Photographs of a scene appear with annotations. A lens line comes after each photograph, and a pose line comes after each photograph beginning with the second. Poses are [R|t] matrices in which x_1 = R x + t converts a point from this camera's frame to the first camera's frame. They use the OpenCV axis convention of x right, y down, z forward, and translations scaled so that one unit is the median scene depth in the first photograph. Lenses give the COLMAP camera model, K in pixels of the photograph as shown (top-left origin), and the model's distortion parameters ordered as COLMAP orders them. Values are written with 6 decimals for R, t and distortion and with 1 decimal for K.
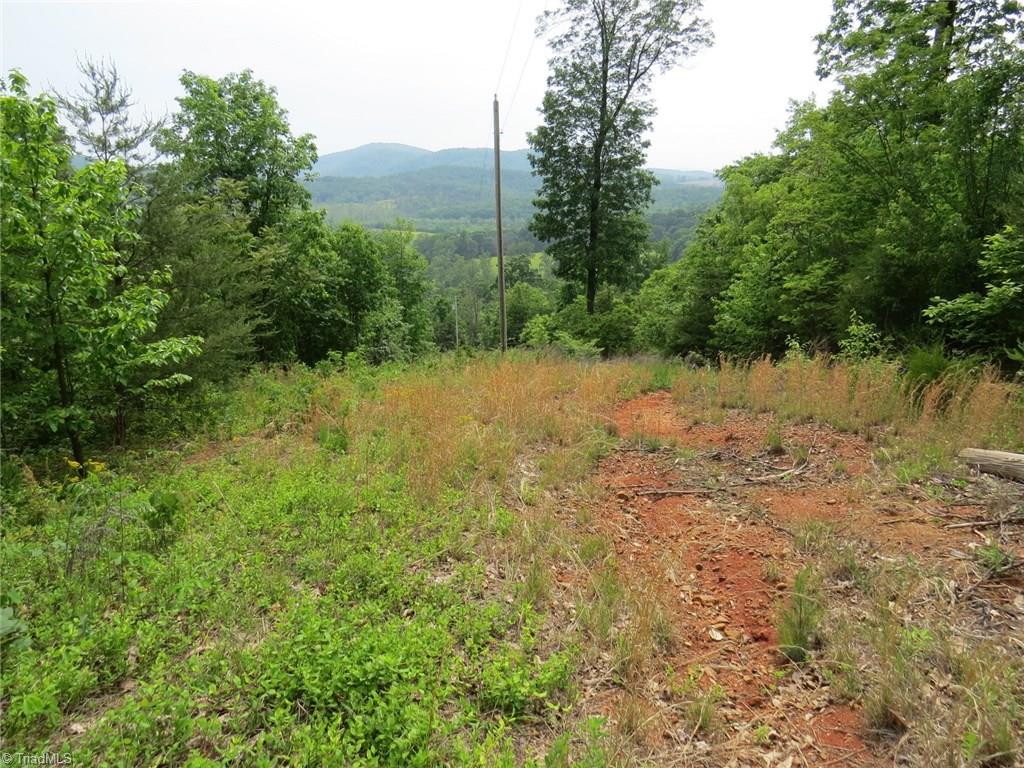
lens RADIAL K [[741.8, 0, 510.5], [0, 741.8, 386.7], [0, 0, 1]] dist [-0.017829, -0.001004]
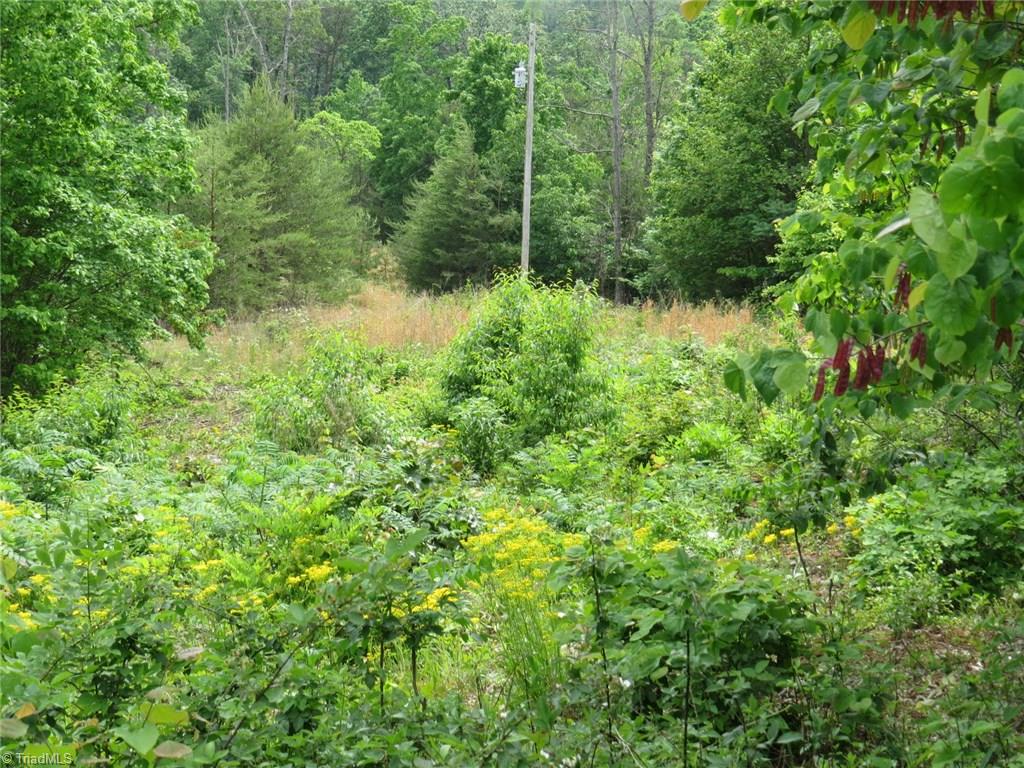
lens RADIAL K [[2589.9, 0, 516.4], [0, 2589.9, 384.9], [0, 0, 1]] dist [-0.000991, 0.000000]
pose [[0.985834, 0.089694, -0.141727, 0.083798], [-0.091792, 0.995743, -0.008320, -0.044963], [0.140377, 0.021212, 0.989871, 0.792605]]
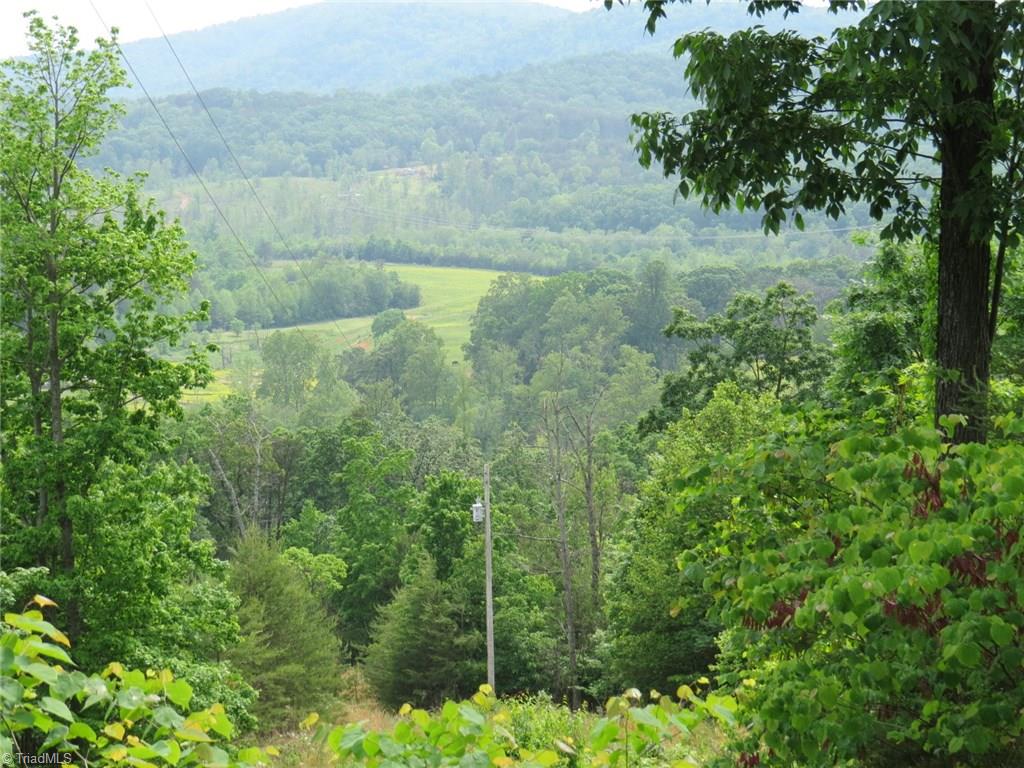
lens RADIAL K [[2589.9, 0, 508.8], [0, 2589.9, 389.2], [0, 0, 1]] dist [-0.000991, 0.000000]
pose [[0.991625, 0.012611, -0.128534, 0.094006], [-0.033705, 0.986002, -0.163290, -0.039172], [0.124676, 0.166255, 0.978169, 0.578976]]
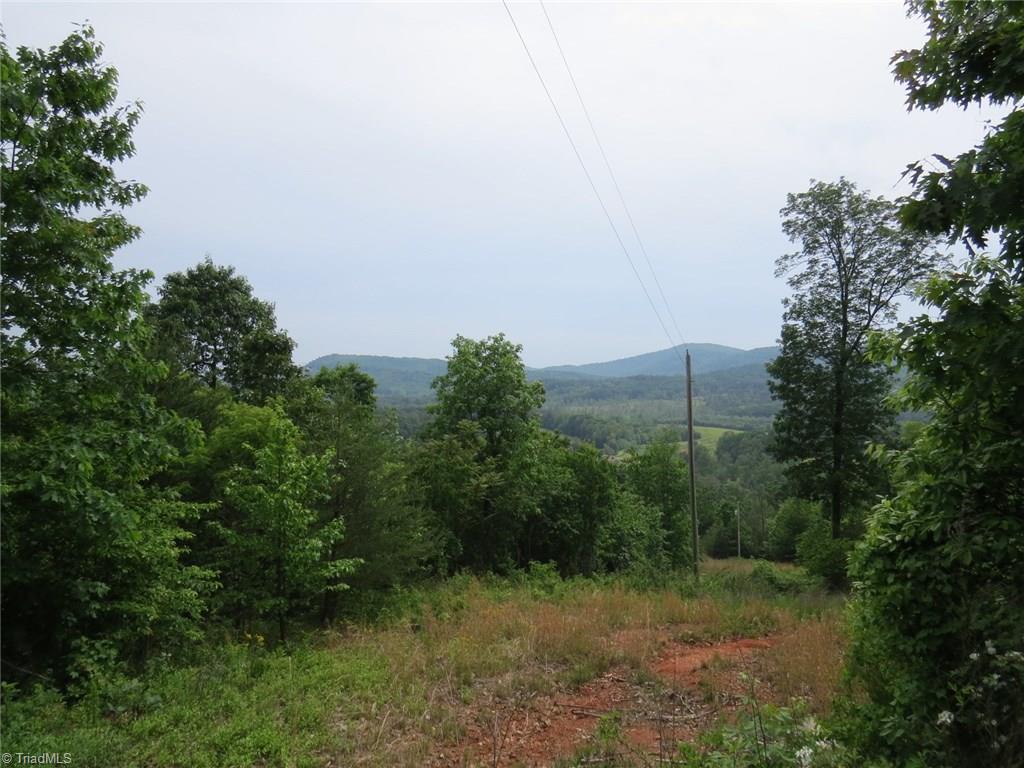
lens RADIAL K [[741.8, 0, 514.6], [0, 741.8, 384.9], [0, 0, 1]] dist [-0.017829, -0.001004]
pose [[0.919183, -0.000539, -0.393831, 0.109275], [-0.101415, 0.965951, -0.238021, -0.018830], [0.380550, 0.258726, 0.887830, -0.079079]]
